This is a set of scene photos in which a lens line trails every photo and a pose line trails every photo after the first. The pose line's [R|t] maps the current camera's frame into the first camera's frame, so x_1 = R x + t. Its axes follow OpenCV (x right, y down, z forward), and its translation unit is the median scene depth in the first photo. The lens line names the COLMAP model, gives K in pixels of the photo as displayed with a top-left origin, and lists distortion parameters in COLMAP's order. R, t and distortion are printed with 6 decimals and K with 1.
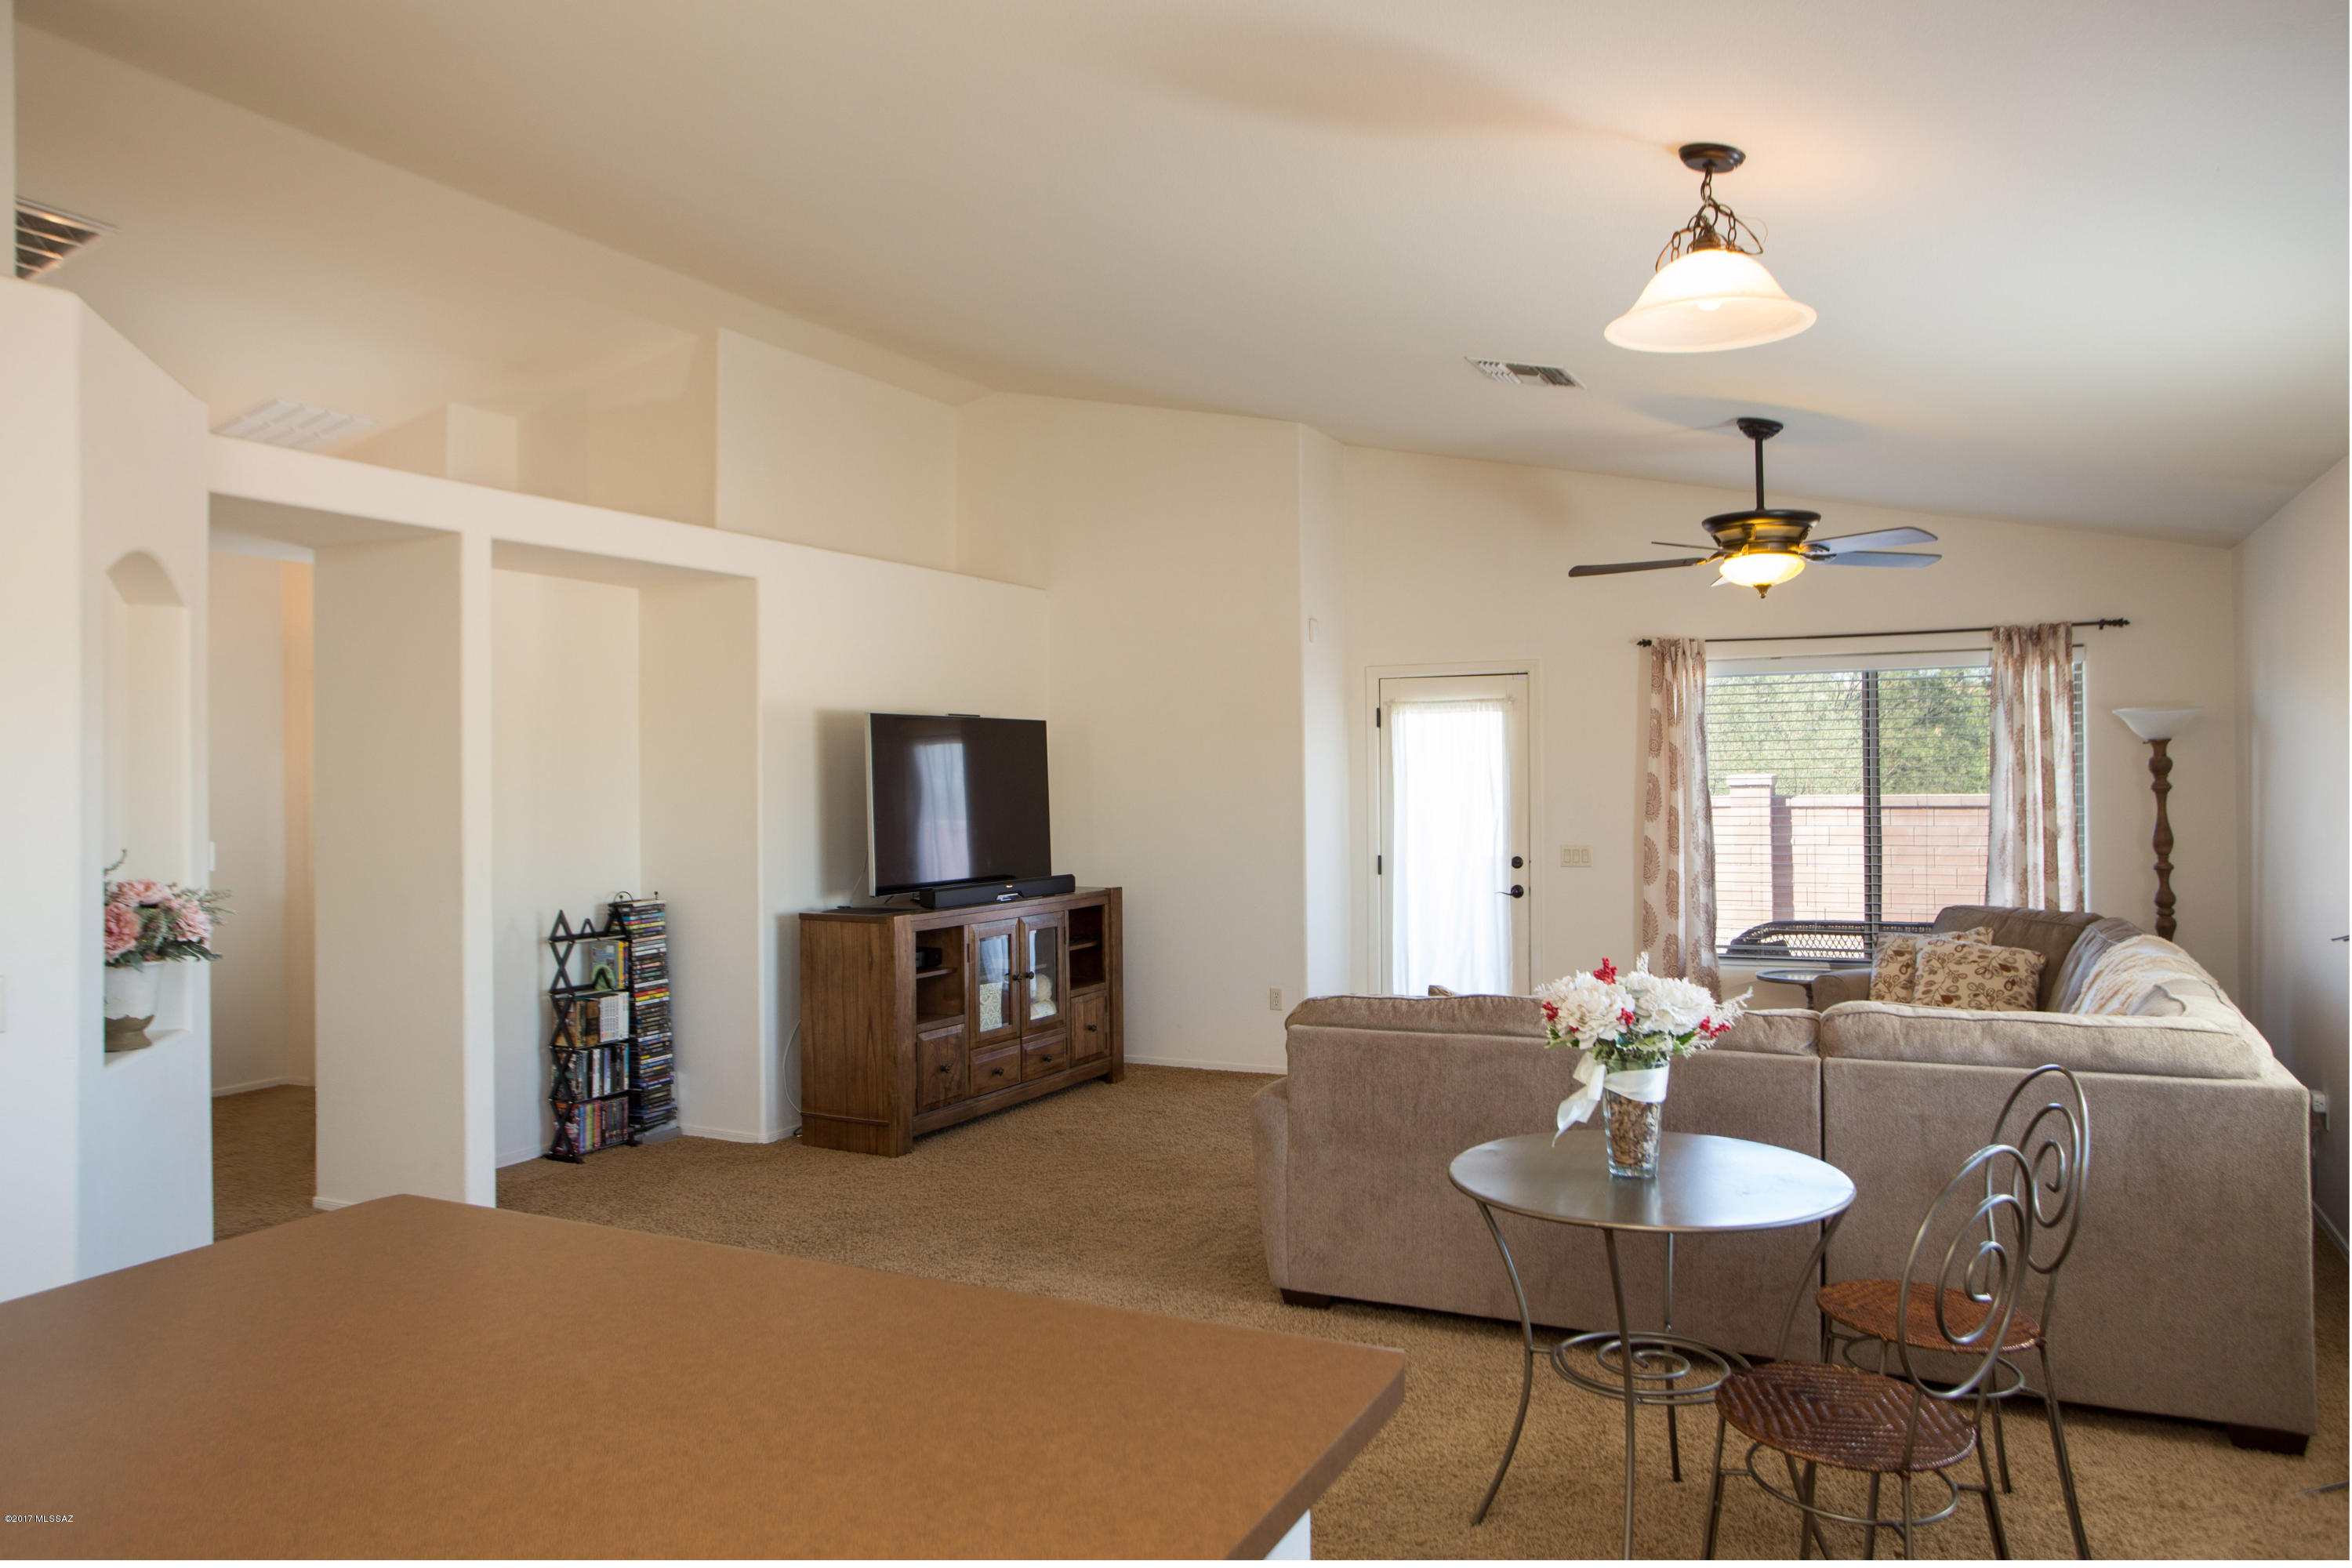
lens RADIAL K [[1628.4, 0, 1180.8], [0, 1628.4, 780.9], [0, 0, 1]] dist [-0.019728, 0.011916]
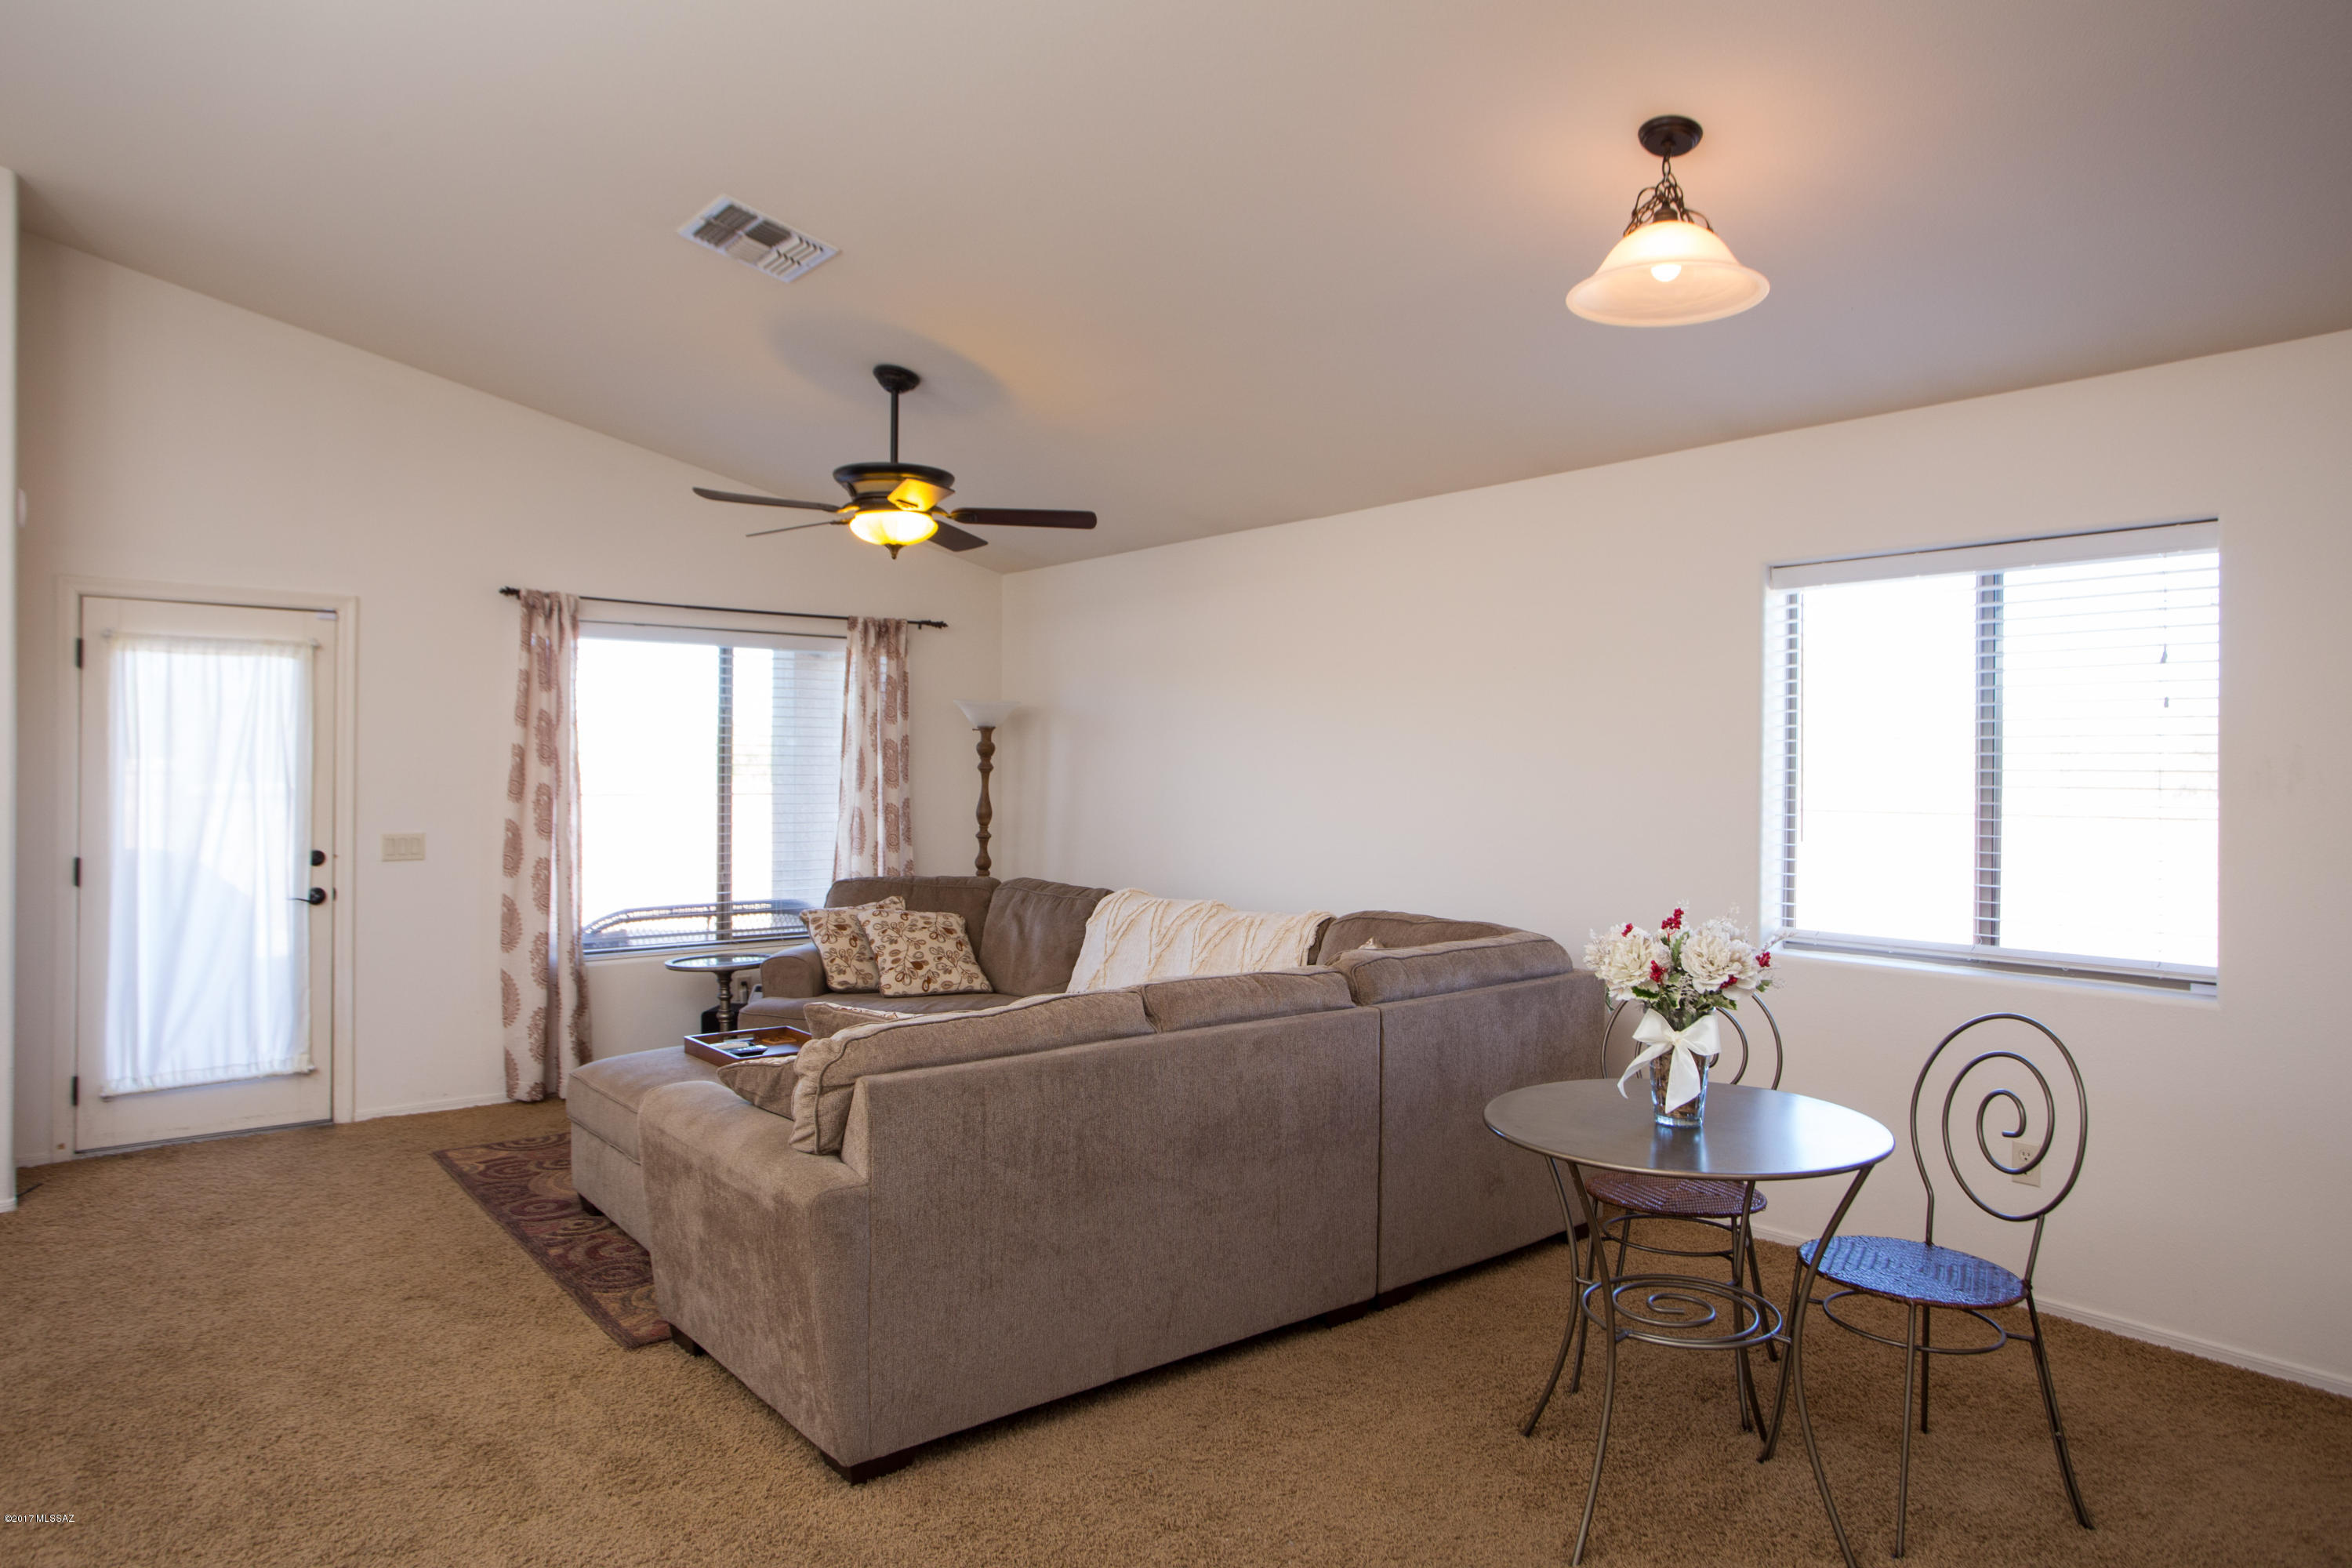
lens RADIAL K [[1470.0, 0, 1194.4], [0, 1470.0, 780.2], [0, 0, 1]] dist [-0.035510, 0.028074]
pose [[0.410818, 0.006600, 0.911693, -0.290876], [-0.007937, 0.999962, -0.003662, 0.014871], [-0.911683, -0.005732, 0.410855, 0.400891]]
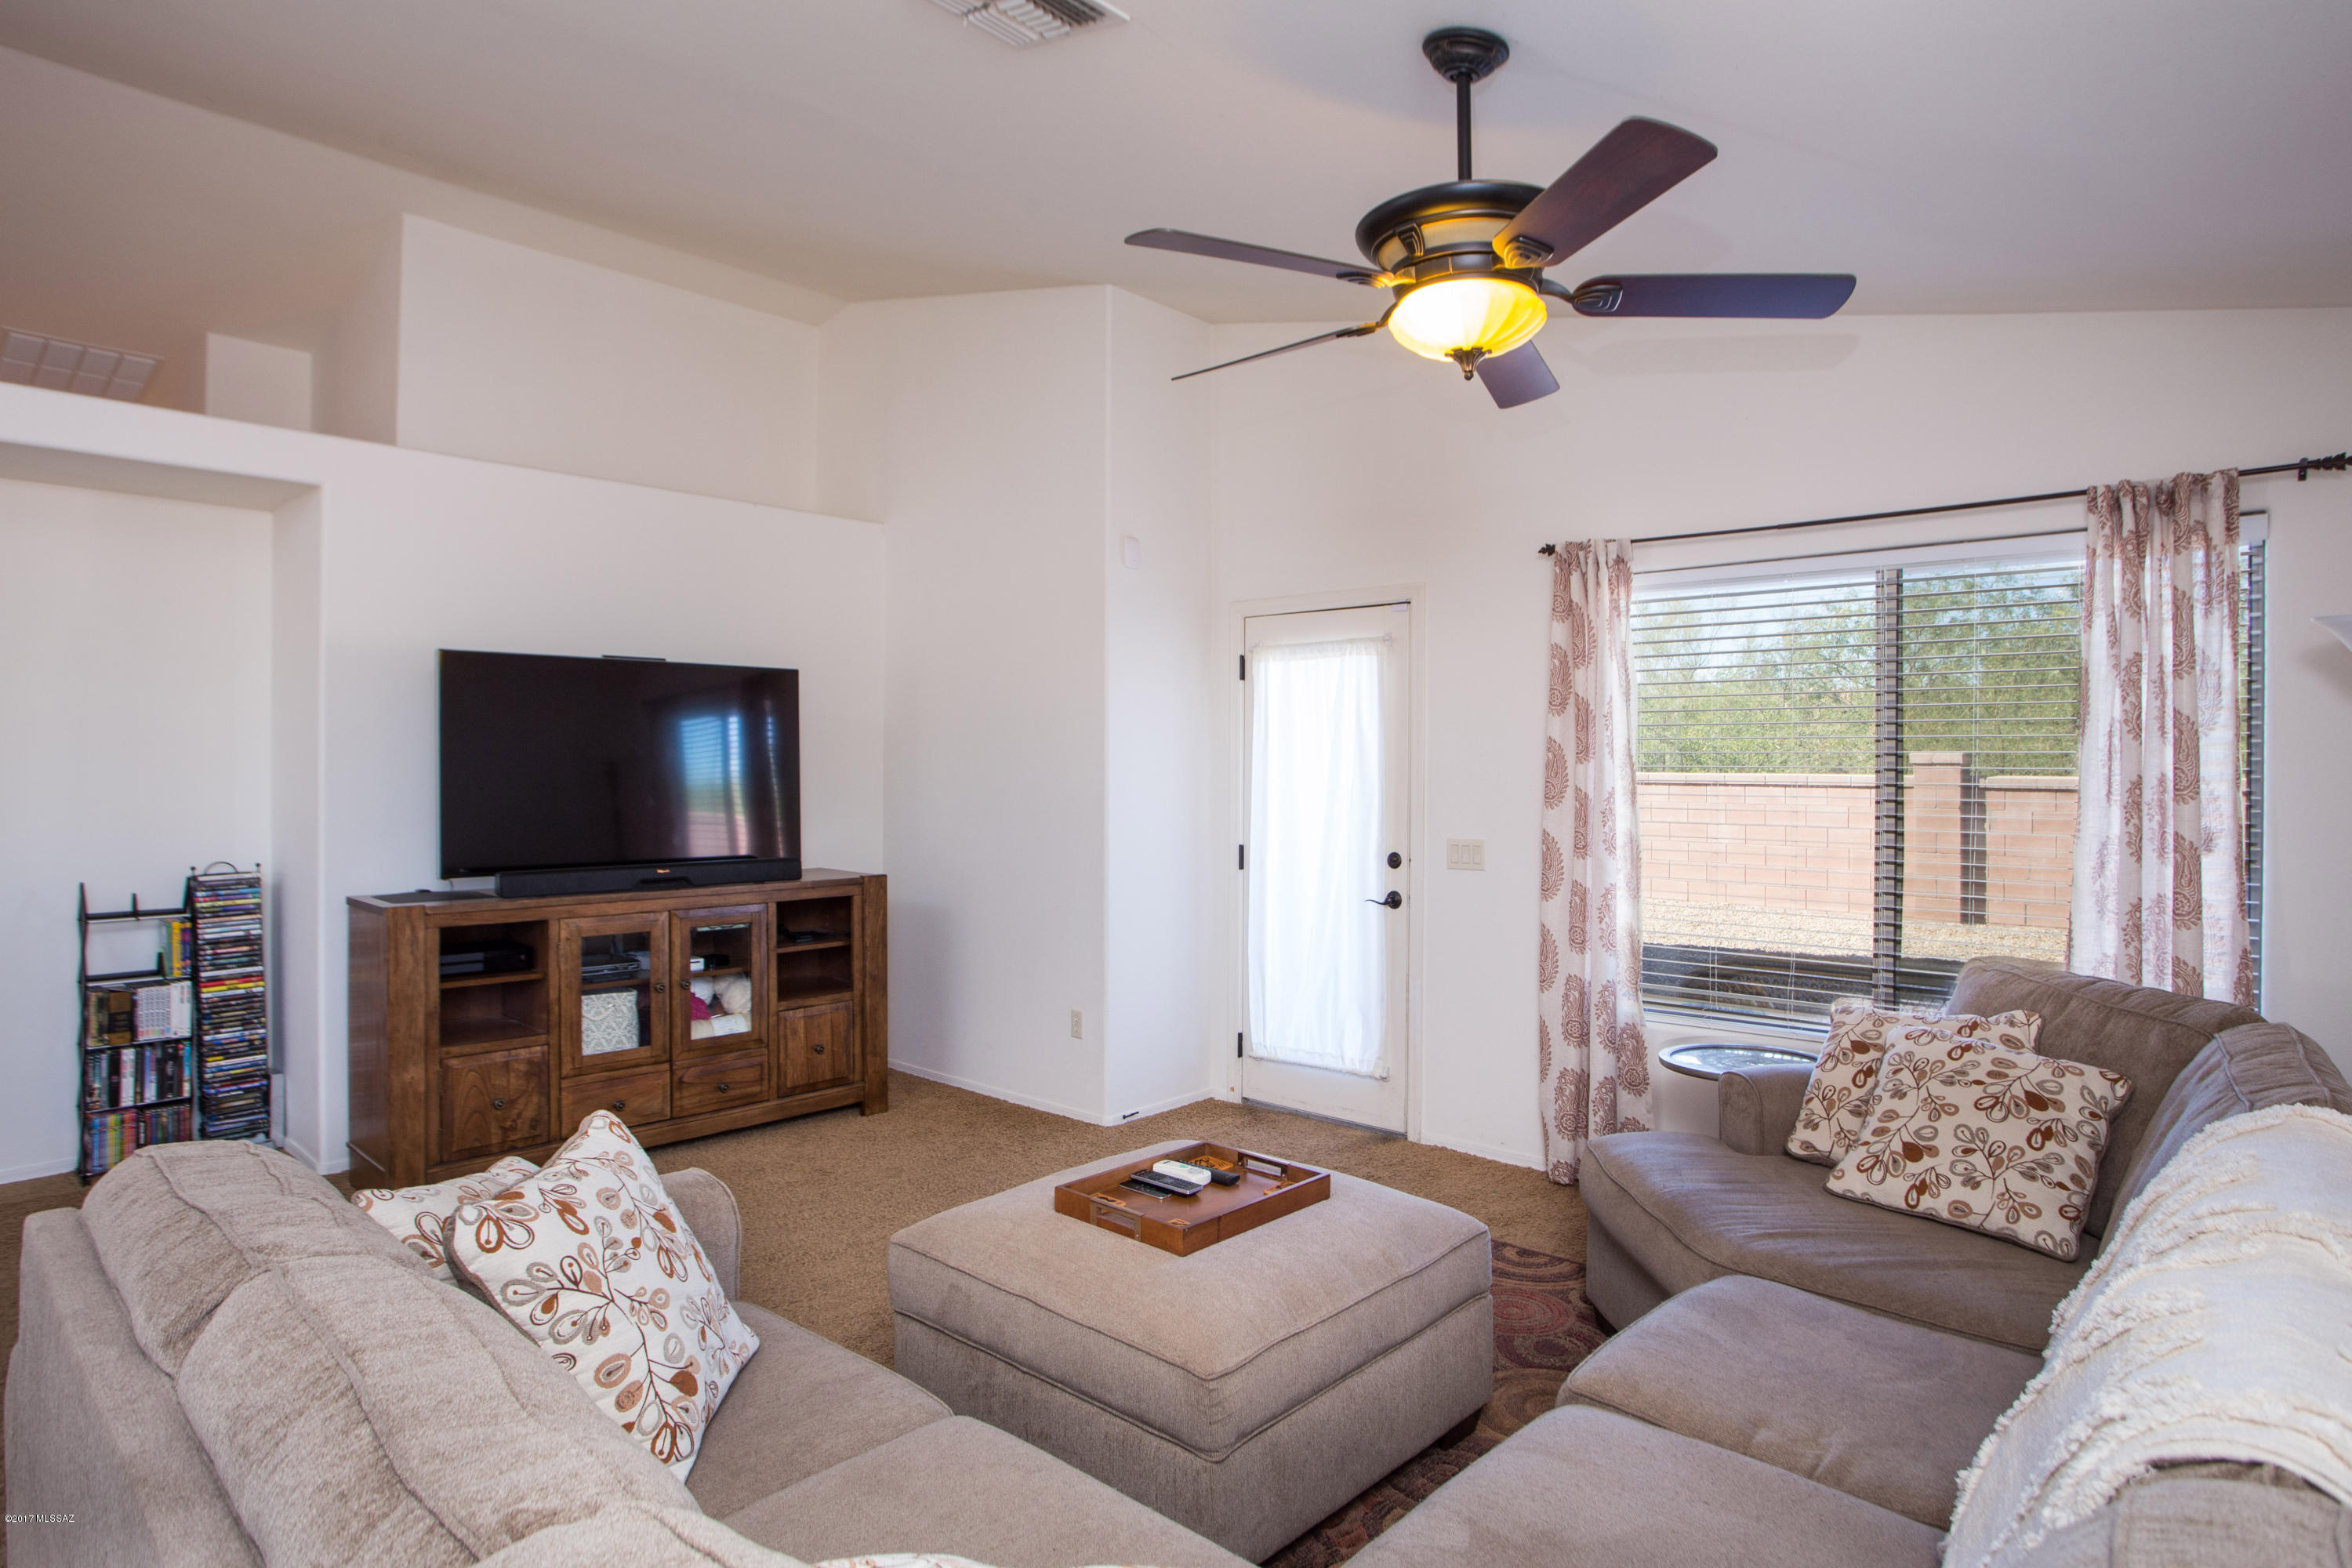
lens RADIAL K [[1303.6, 0, 1176.4], [0, 1303.6, 773.9], [0, 0, 1]] dist [-0.032240, 0.007397]
pose [[0.963304, 0.015768, -0.267949, 0.315340], [-0.014034, 0.999866, 0.008383, 0.008840], [0.268046, -0.004315, 0.963397, 0.473387]]
